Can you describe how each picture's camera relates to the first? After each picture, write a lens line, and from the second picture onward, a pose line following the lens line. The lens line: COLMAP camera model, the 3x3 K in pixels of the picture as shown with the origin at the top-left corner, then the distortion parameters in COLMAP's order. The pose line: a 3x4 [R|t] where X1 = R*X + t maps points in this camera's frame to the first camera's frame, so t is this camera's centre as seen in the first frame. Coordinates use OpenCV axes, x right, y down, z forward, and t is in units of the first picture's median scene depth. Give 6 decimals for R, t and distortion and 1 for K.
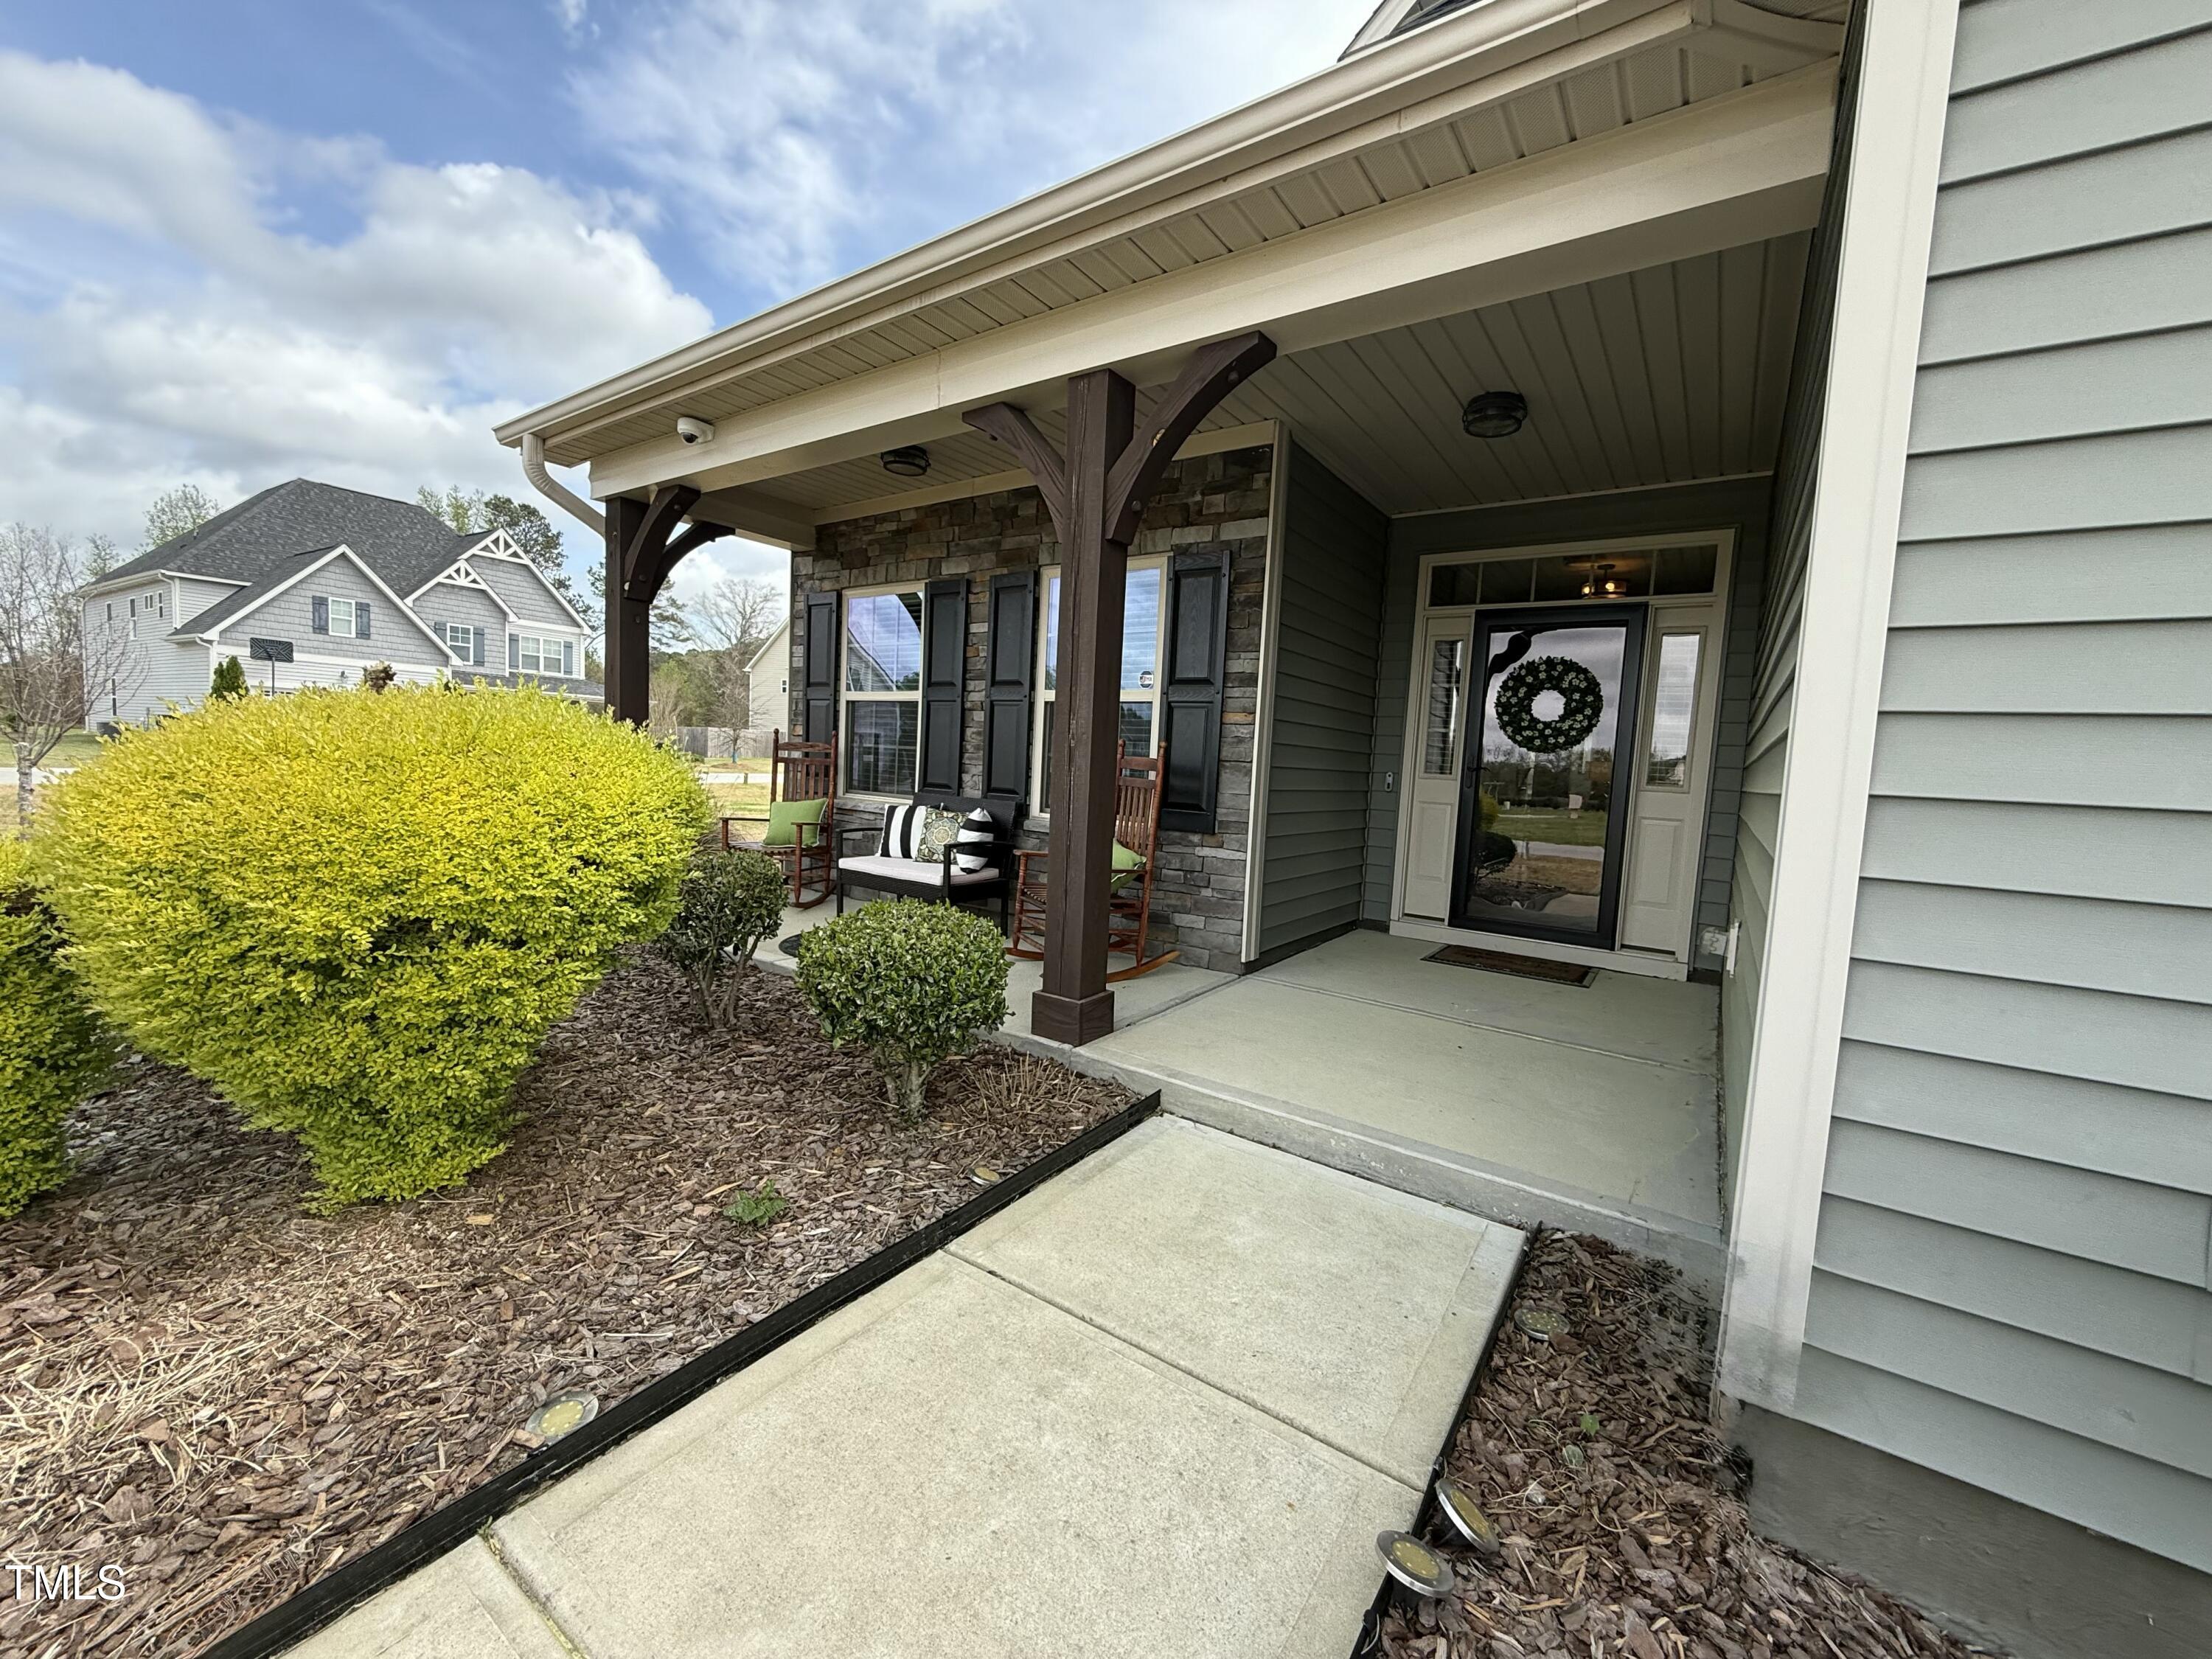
lens RADIAL K [[885.3, 0, 1103.8], [0, 885.3, 817.2], [0, 0, 1]] dist [0.000556, -0.000330]
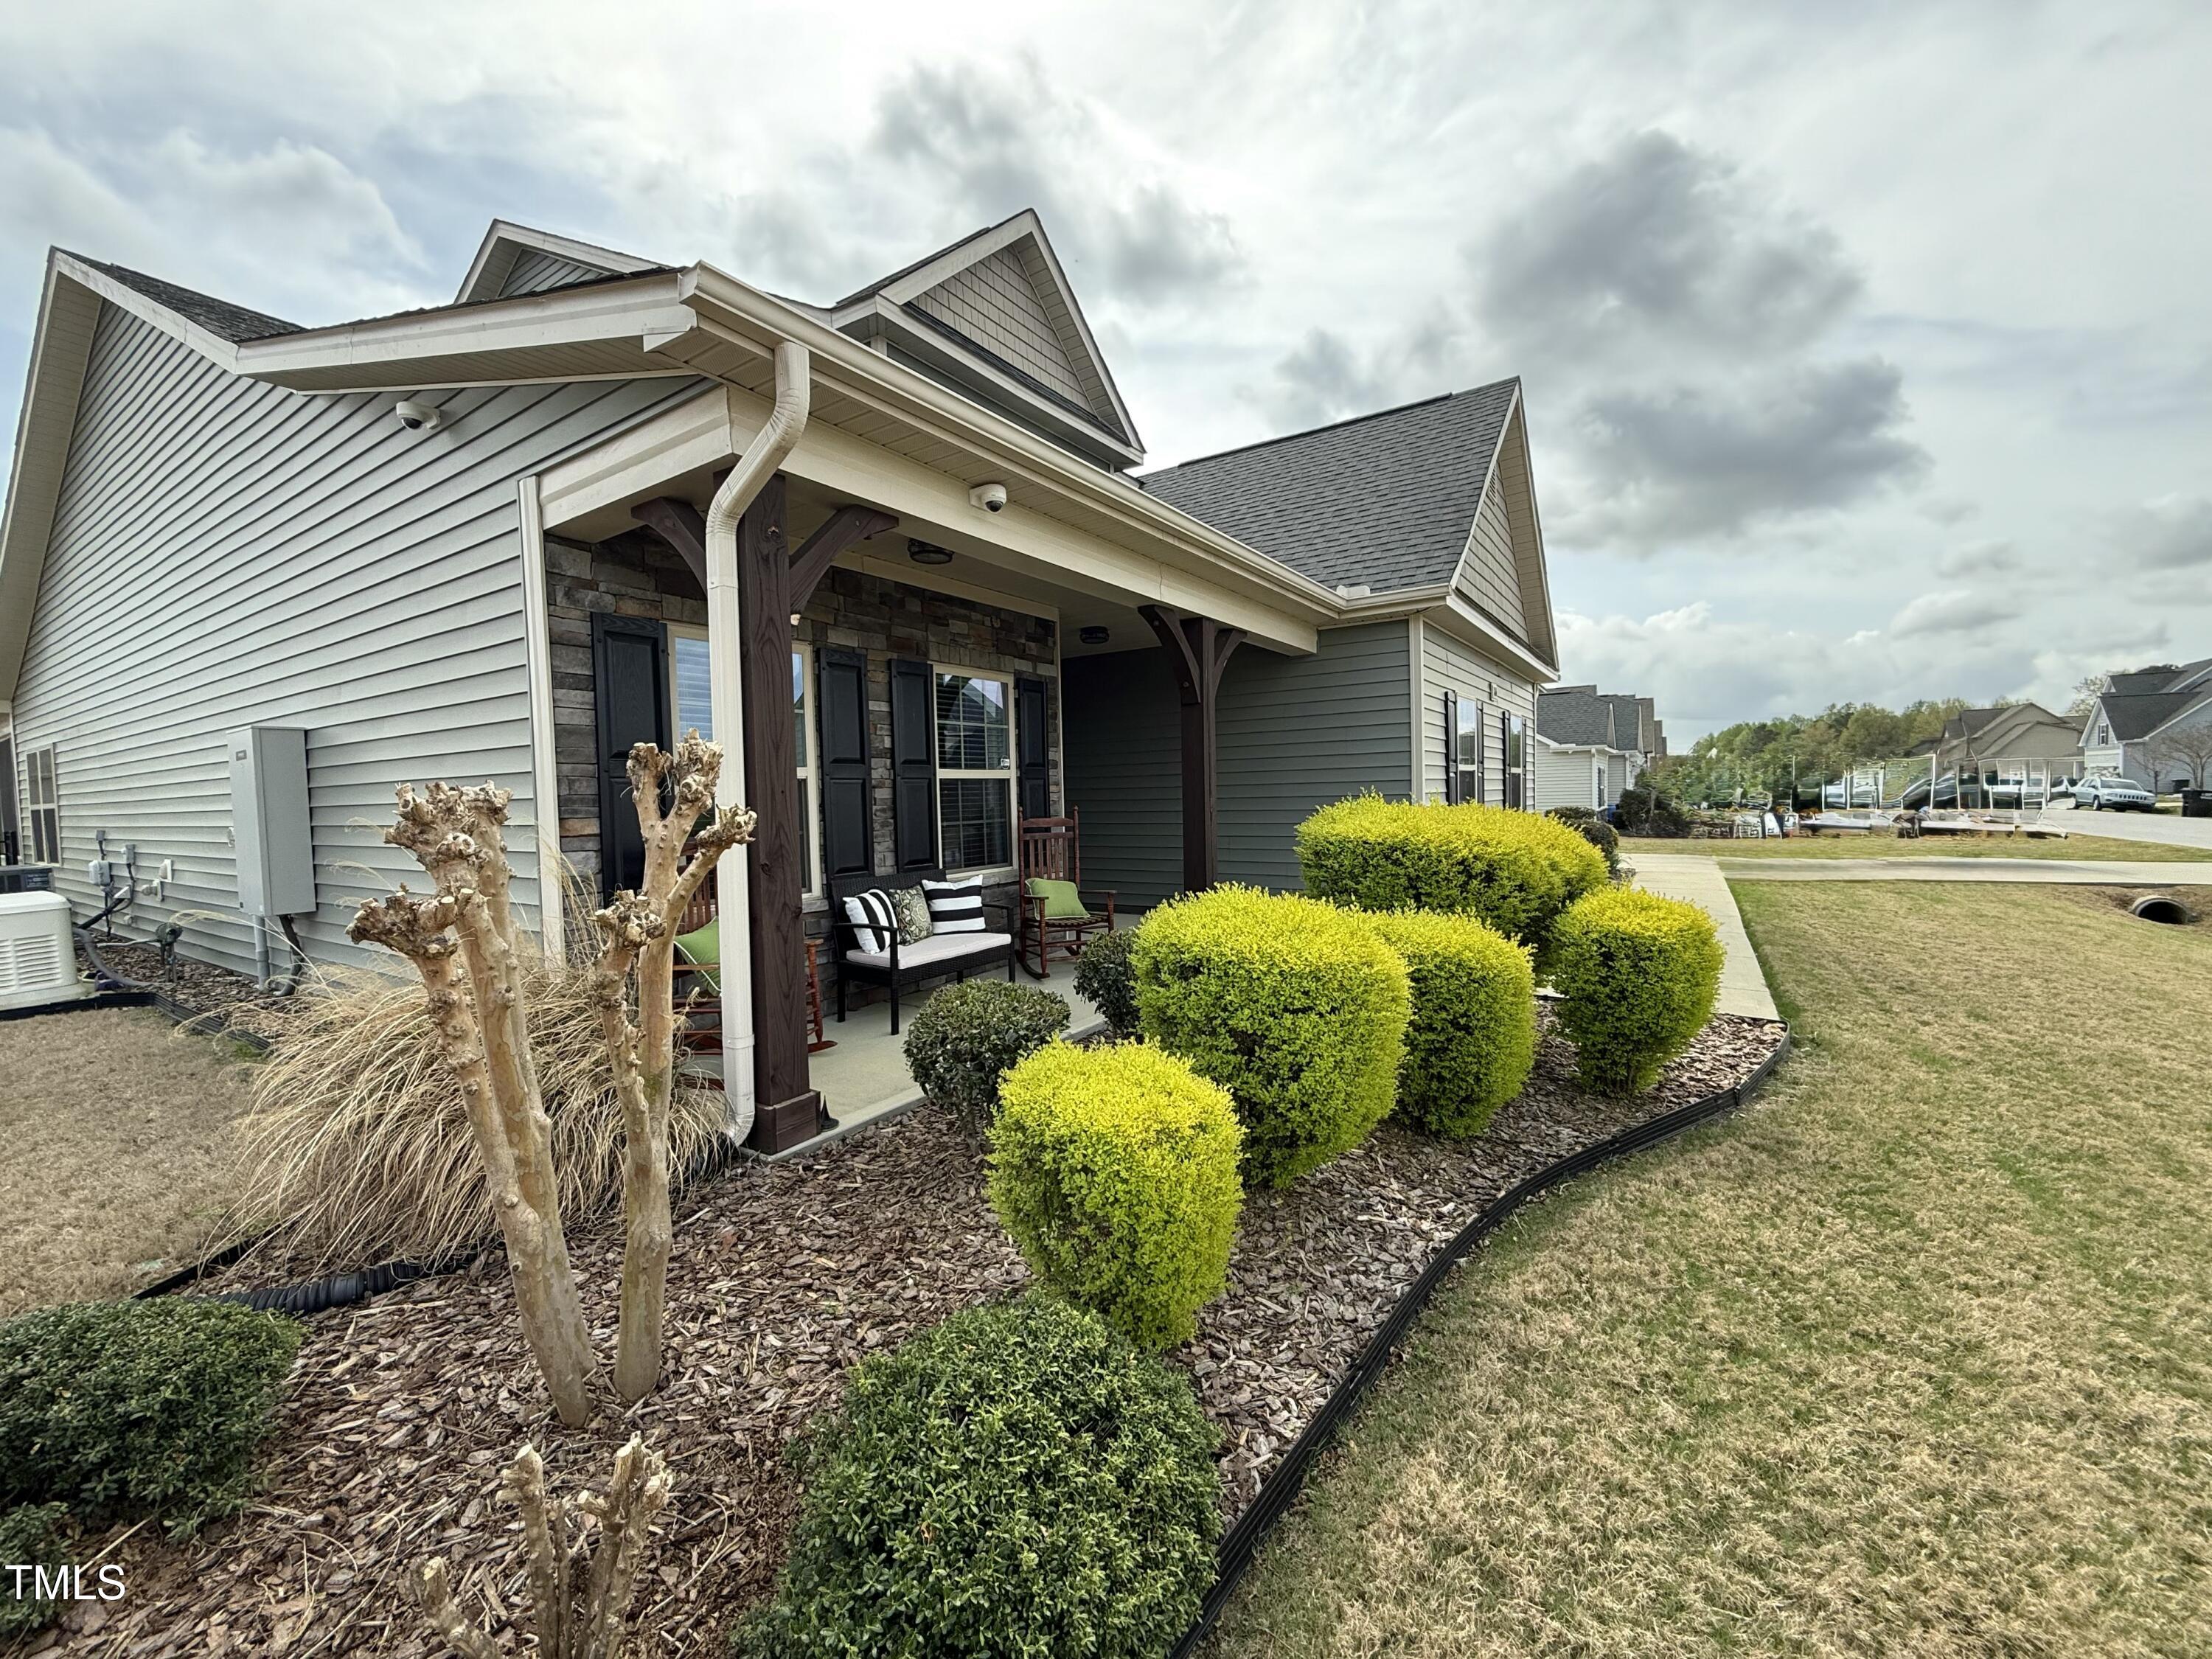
lens RADIAL K [[885.3, 0, 1109.4], [0, 885.3, 834.9], [0, 0, 1]] dist [0.000556, -0.000330]
pose [[-0.030297, -0.072561, 0.996904, -1.169450], [0.119934, 0.989892, 0.075696, -0.113716], [-0.992320, 0.121856, -0.021289, 0.780761]]
